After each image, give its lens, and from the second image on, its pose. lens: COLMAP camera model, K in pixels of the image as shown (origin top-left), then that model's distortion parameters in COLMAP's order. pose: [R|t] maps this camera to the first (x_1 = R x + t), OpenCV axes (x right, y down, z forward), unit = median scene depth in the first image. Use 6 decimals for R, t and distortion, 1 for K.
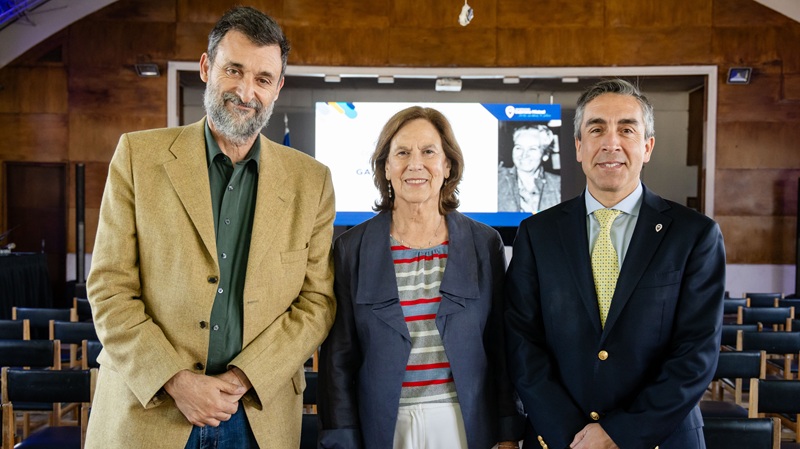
lens RADIAL K [[1600.6, 0, 400.0], [0, 1600.6, 224.5], [0, 0, 1]] dist [0.070562, 0.045187]
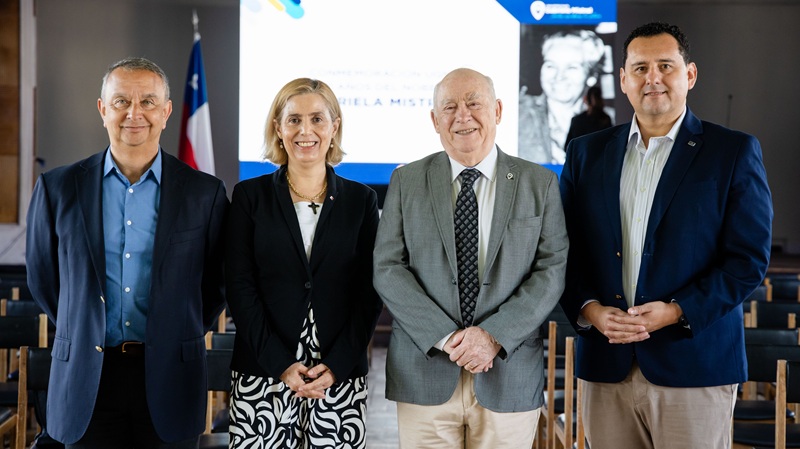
lens RADIAL K [[3080.4, 0, 400.0], [0, 3080.4, 224.5], [0, 0, 1]] dist [1.677565, 0.744092]
pose [[0.999957, 0.008162, -0.004352, 0.018488], [-0.008103, 0.999876, 0.013488, 0.000546], [0.004462, -0.013453, 0.999900, -0.274057]]
